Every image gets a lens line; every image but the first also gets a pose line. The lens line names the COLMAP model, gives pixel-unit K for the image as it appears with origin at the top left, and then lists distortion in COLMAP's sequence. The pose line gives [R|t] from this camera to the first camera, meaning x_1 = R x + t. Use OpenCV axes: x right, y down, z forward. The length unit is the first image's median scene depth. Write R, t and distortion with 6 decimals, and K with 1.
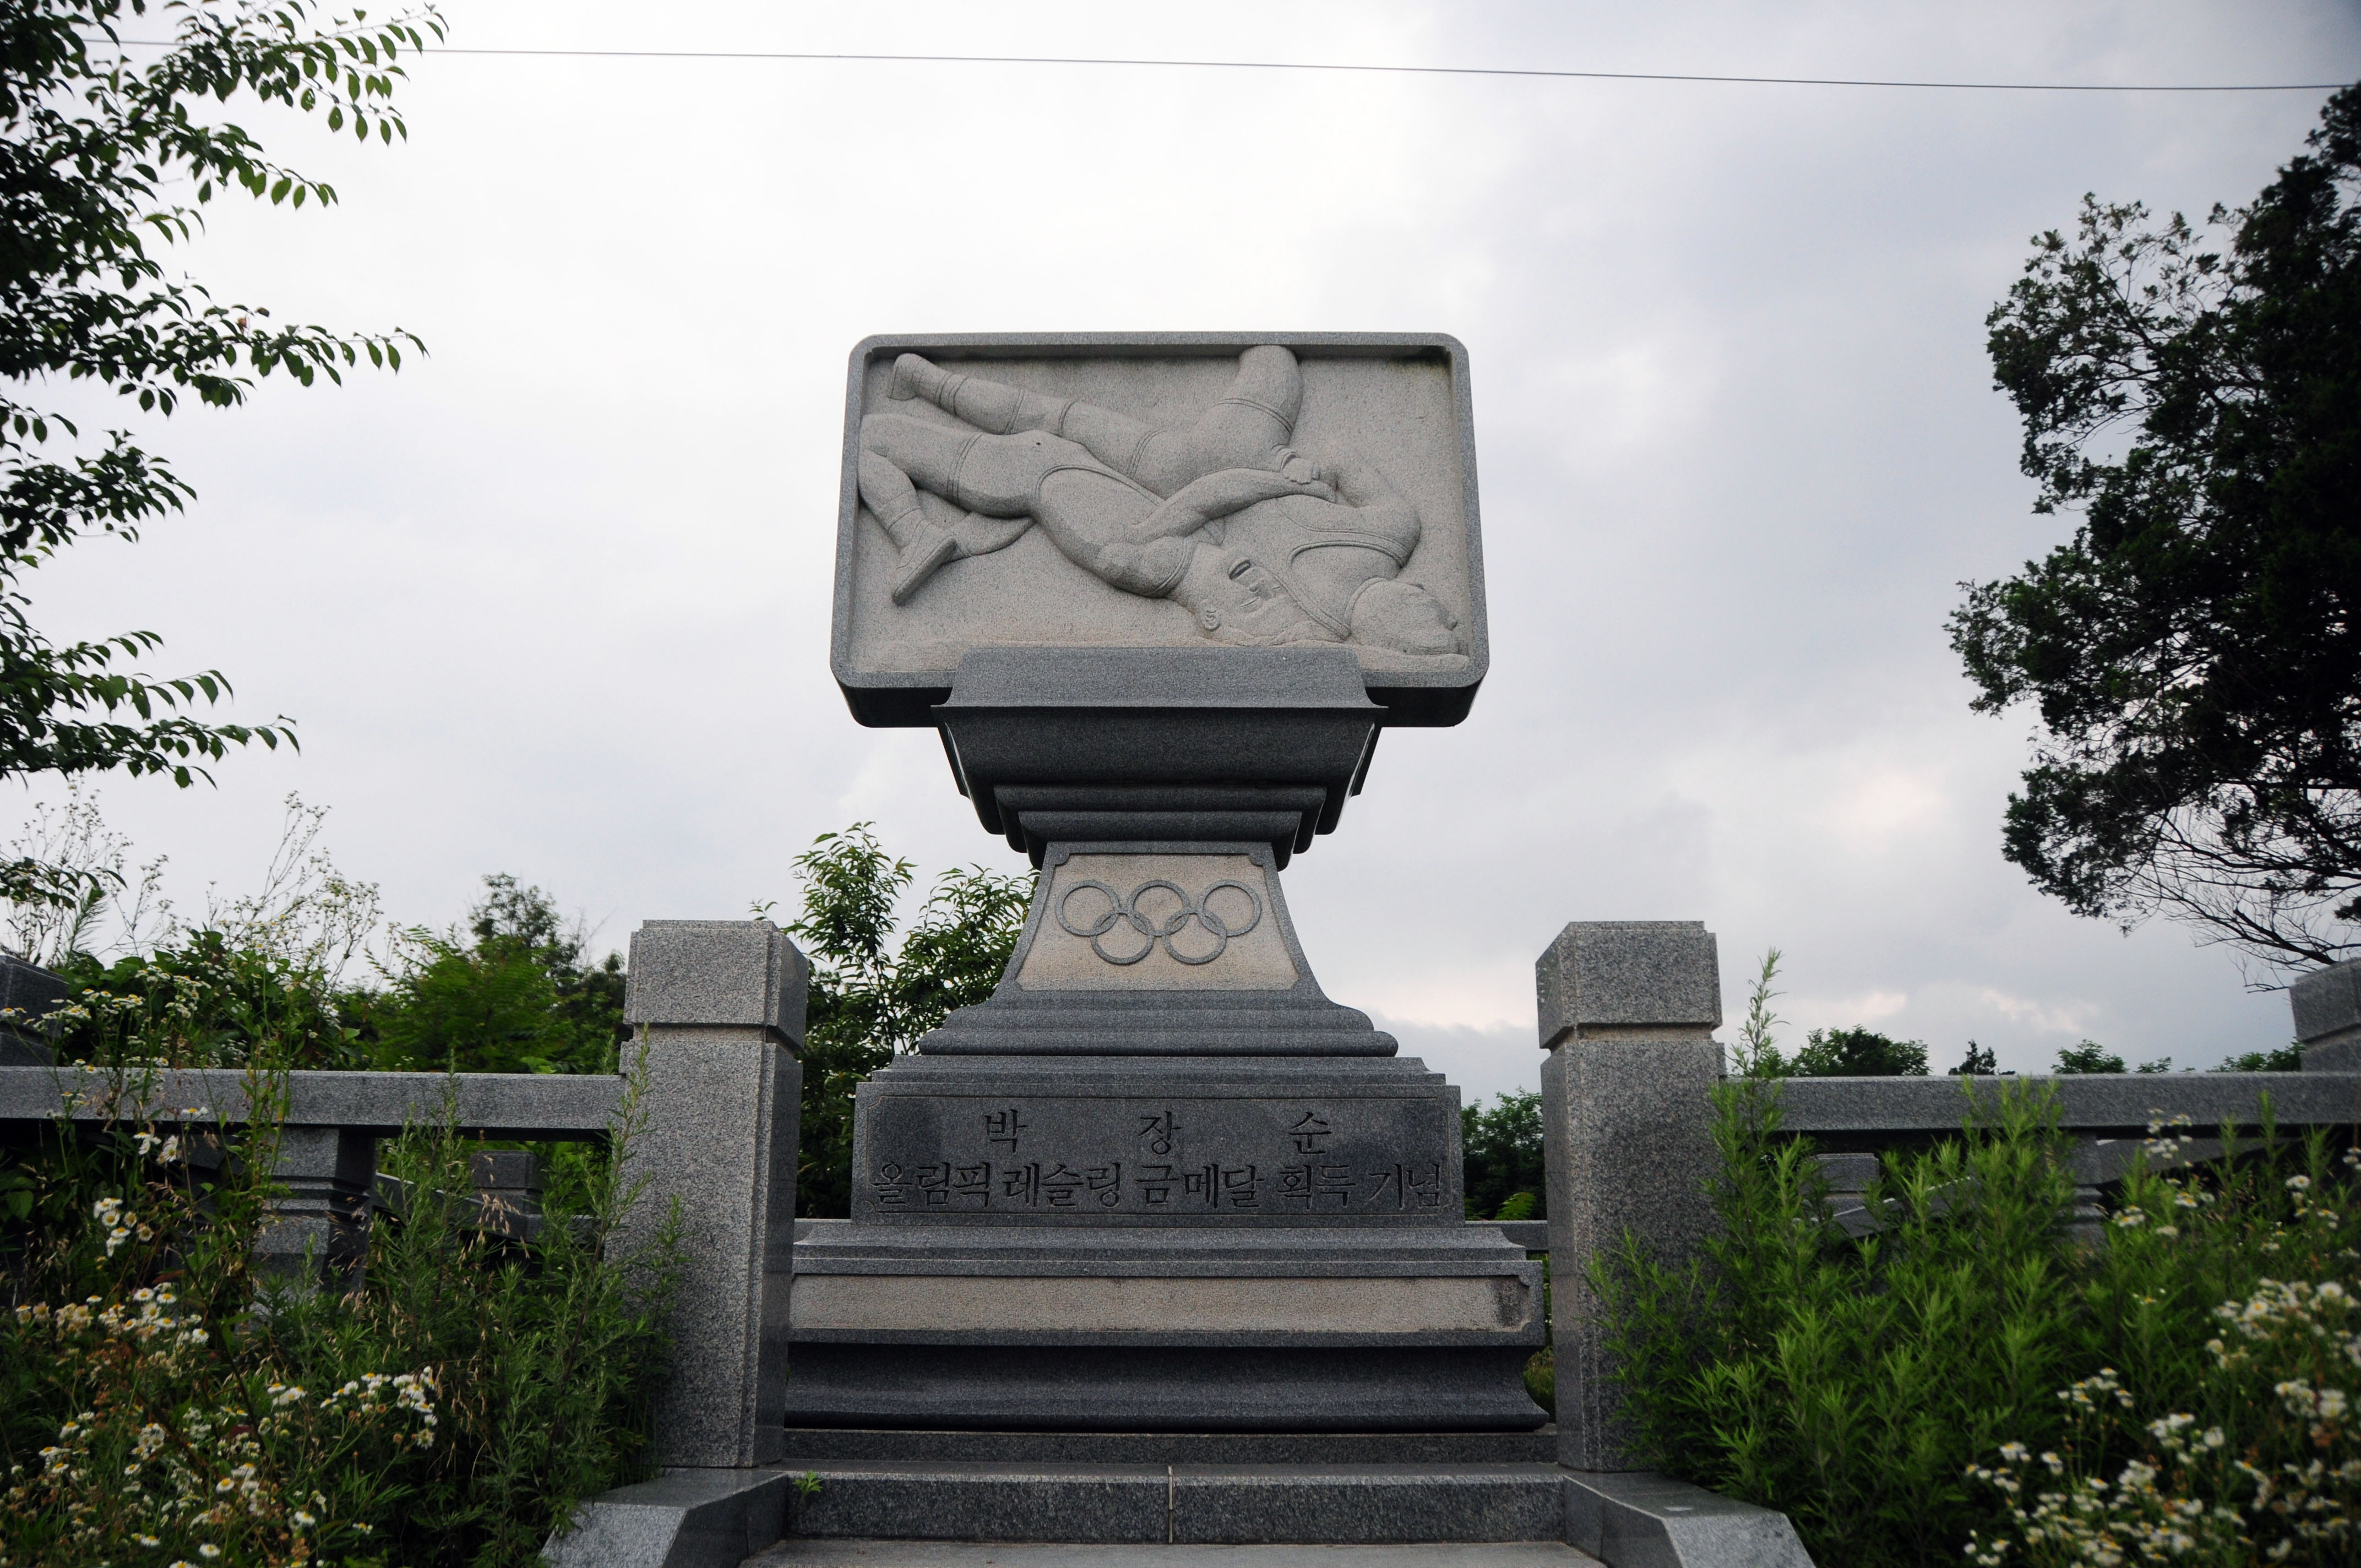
lens RADIAL K [[1816.3, 0, 1177.1], [0, 1816.3, 815.6], [0, 0, 1]] dist [-0.147254, 0.051718]
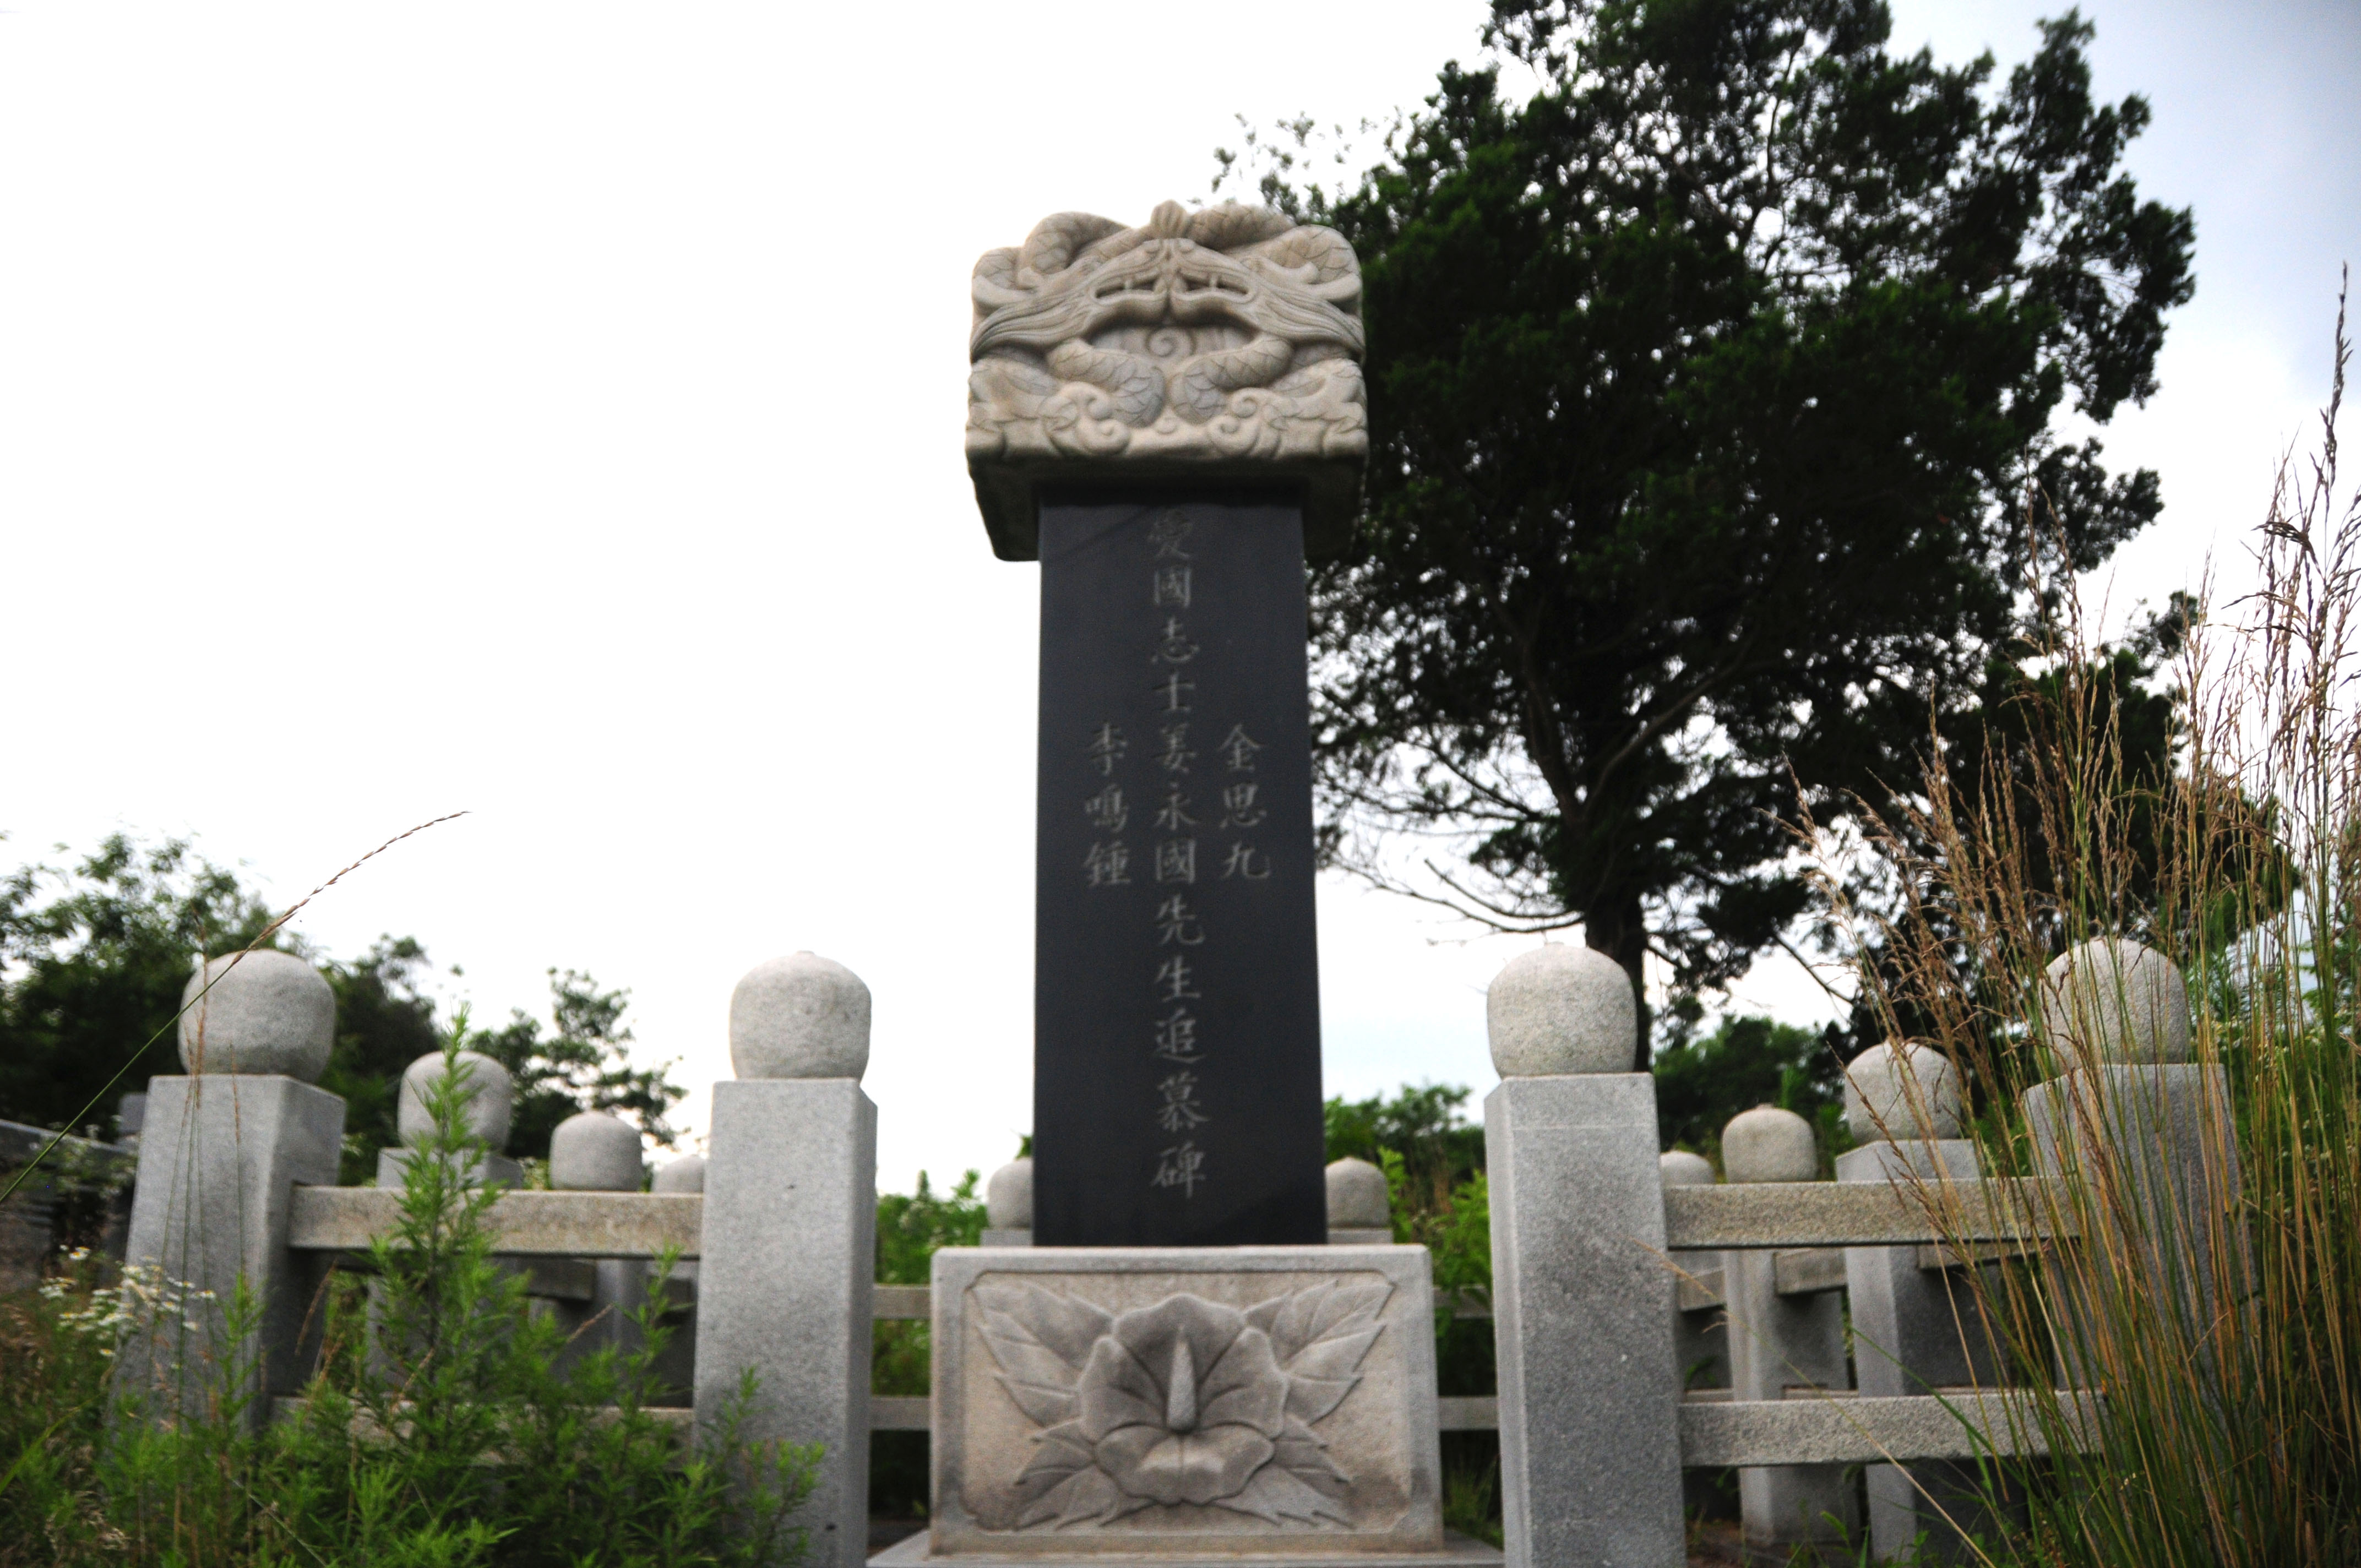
lens RADIAL K [[1803.5, 0, 1168.4], [0, 1803.5, 846.8], [0, 0, 1]] dist [-0.170466, 0.151909]
pose [[0.999286, -0.029850, -0.023140, 1.081533], [0.030205, 0.999429, 0.015147, 0.038325], [0.022675, -0.015835, 0.999617, 0.029261]]
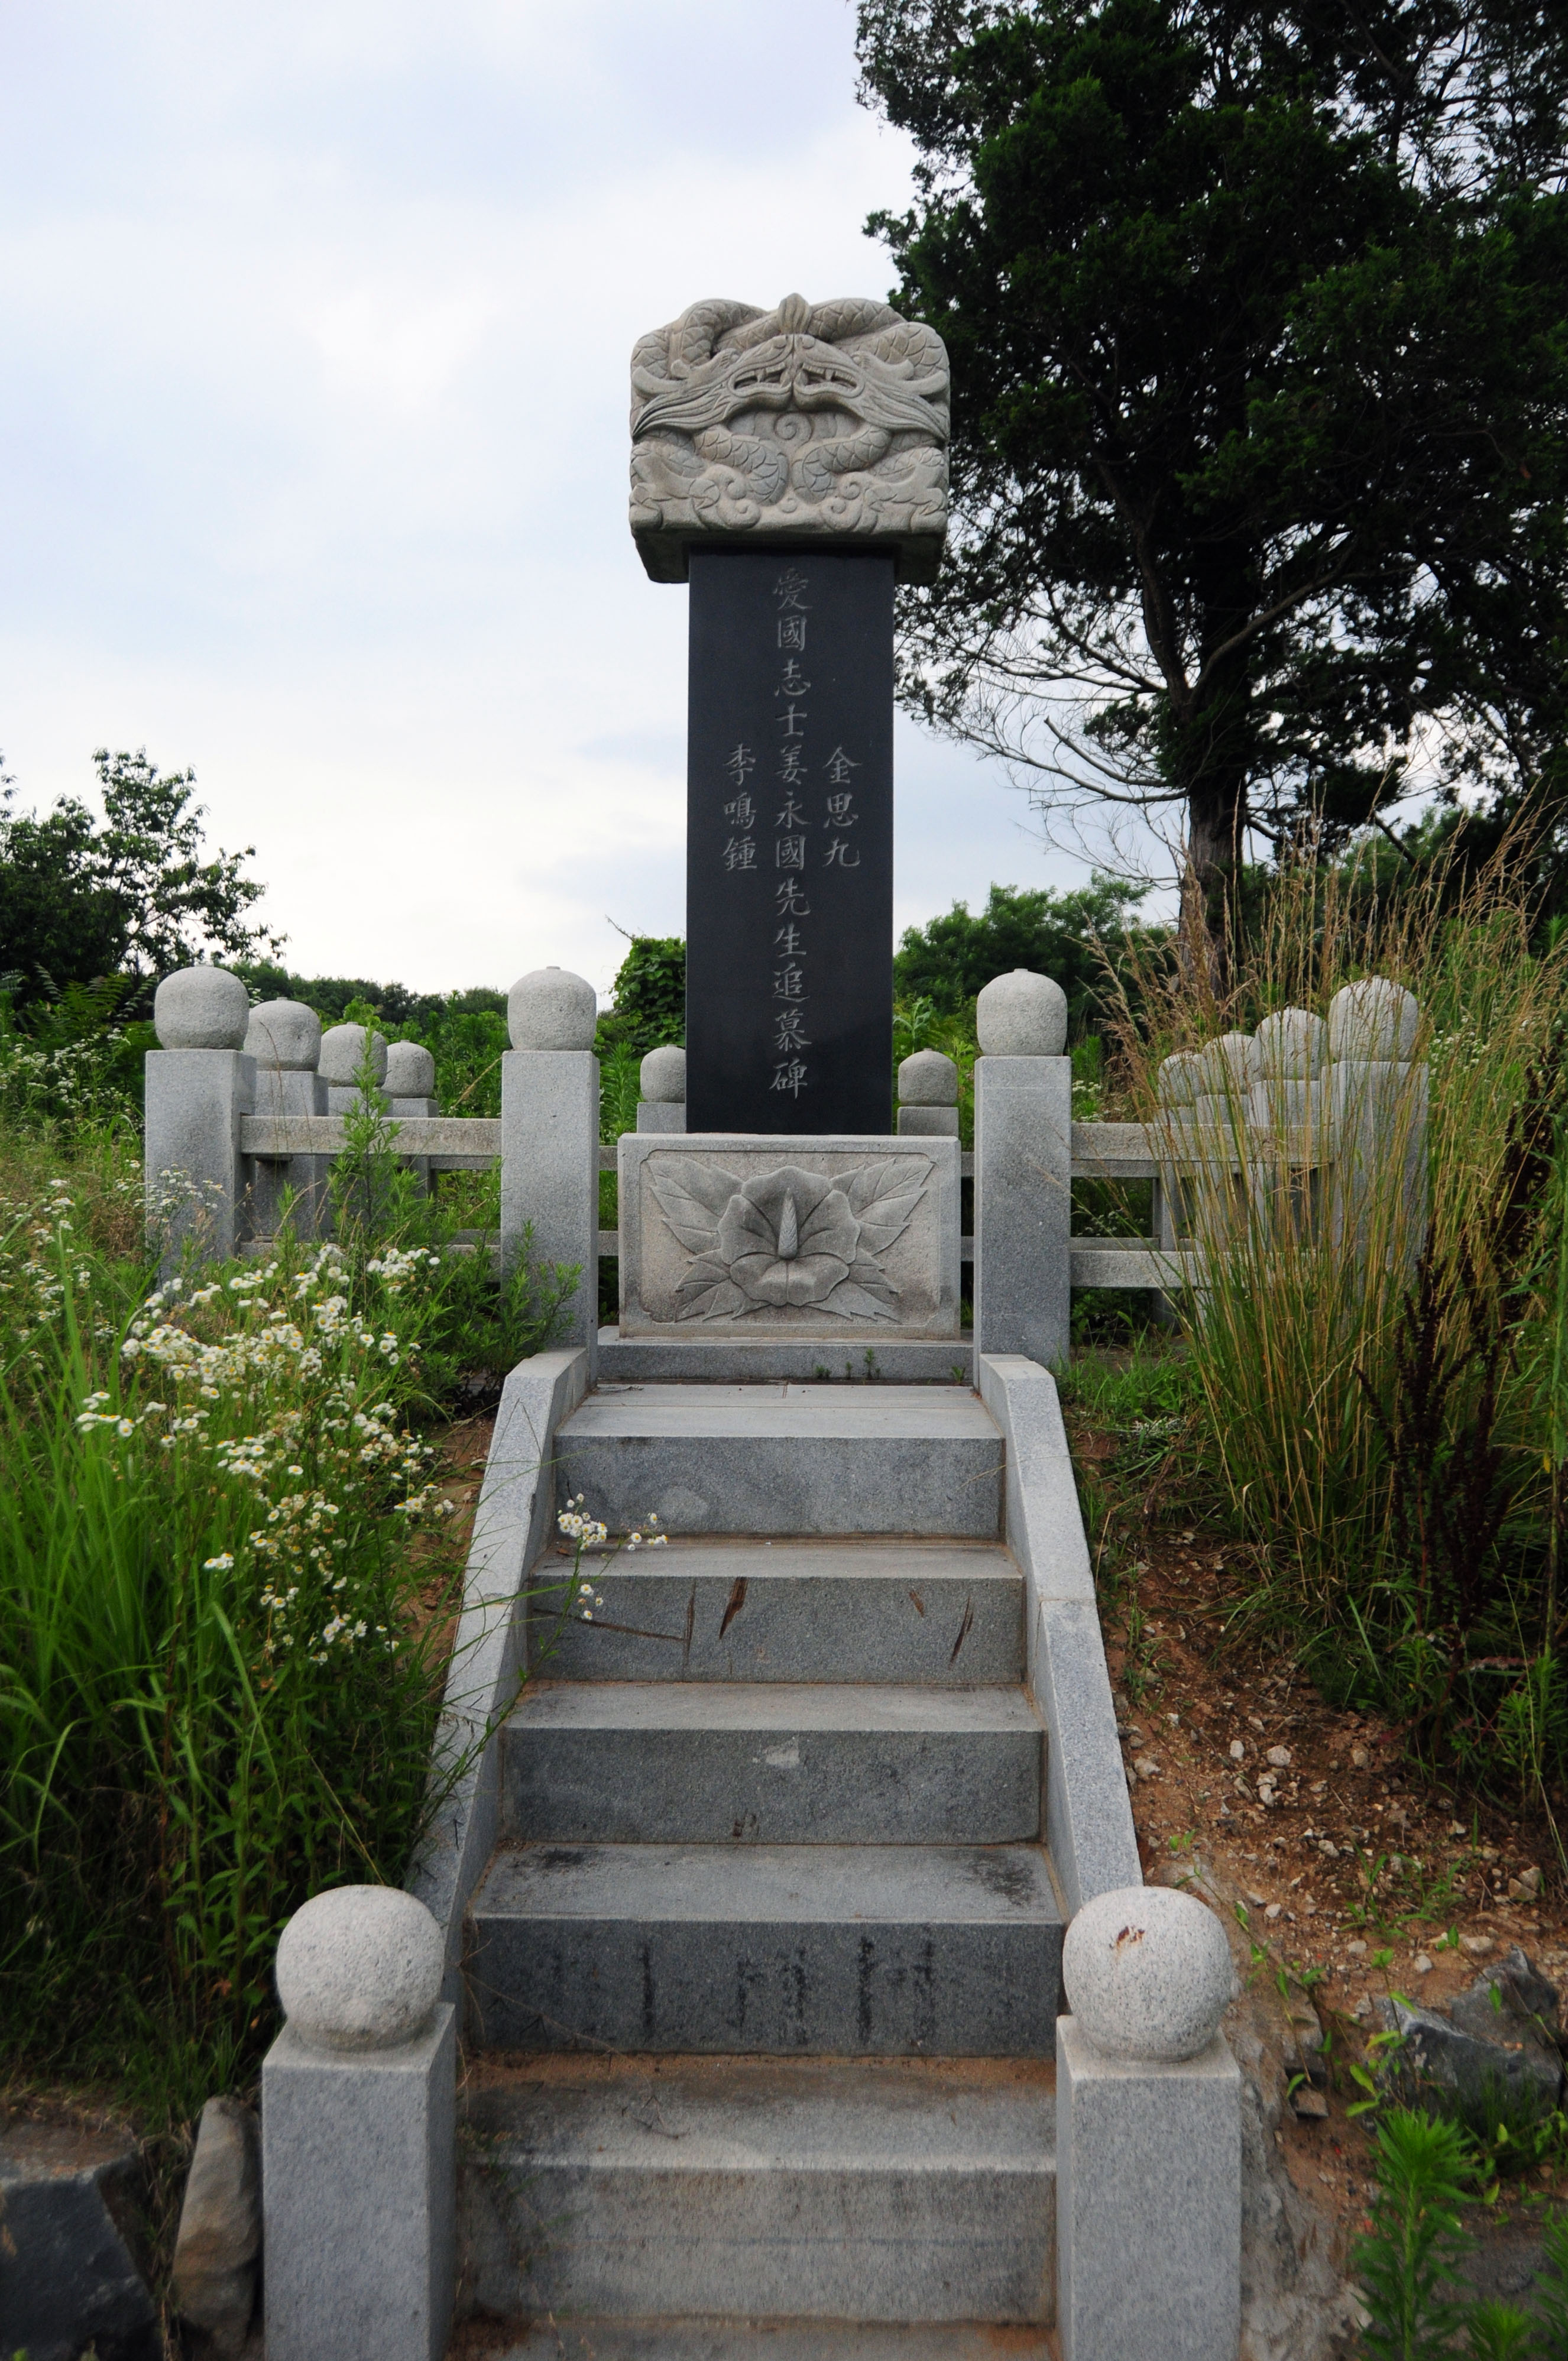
lens RADIAL K [[2155.3, 0, 835.9], [0, 2155.3, 1186.2], [0, 0, 1]] dist [-0.090708, 0.000398]
pose [[0.999908, -0.007783, -0.011102, 1.104597], [0.010722, 0.955112, 0.296051, -0.122088], [0.008300, -0.296142, 0.955108, -0.432830]]
